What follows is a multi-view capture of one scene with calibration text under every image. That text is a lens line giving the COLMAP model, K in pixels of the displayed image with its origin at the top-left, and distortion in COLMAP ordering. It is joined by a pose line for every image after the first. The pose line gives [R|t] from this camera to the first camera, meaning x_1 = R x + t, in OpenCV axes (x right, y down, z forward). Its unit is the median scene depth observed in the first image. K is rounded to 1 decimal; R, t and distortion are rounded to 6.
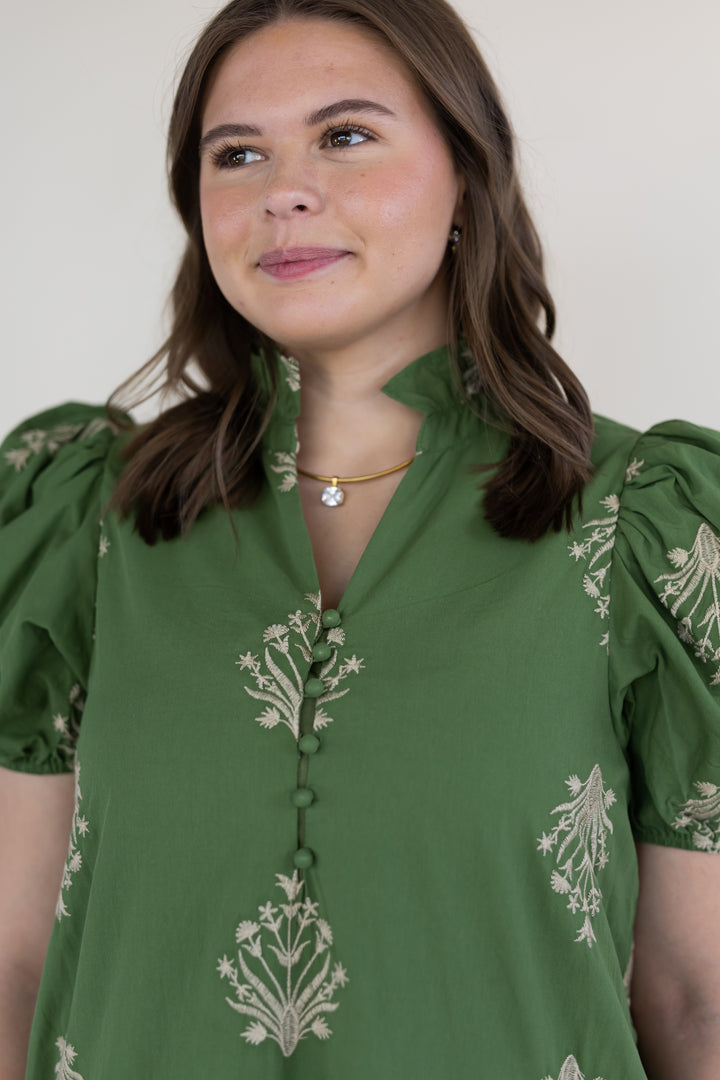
lens RADIAL K [[1658.3, 0, 360.0], [0, 1658.3, 540.0], [0, 0, 1]] dist [0.026006, -0.160867]
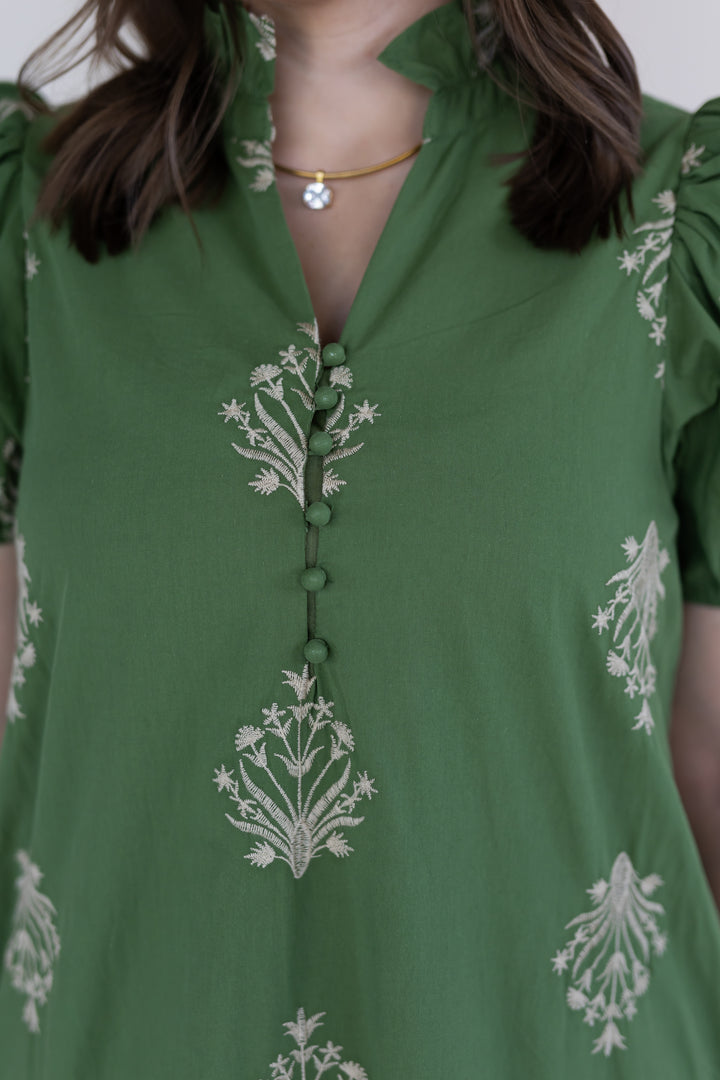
lens RADIAL K [[1658.3, 0, 360.0], [0, 1658.3, 540.0], [0, 0, 1]] dist [0.026006, -0.160867]
pose [[0.993296, -0.036862, 0.109568, -0.095242], [0.014822, 0.980586, 0.195529, -0.021280], [-0.114649, -0.192594, 0.974558, 0.196842]]
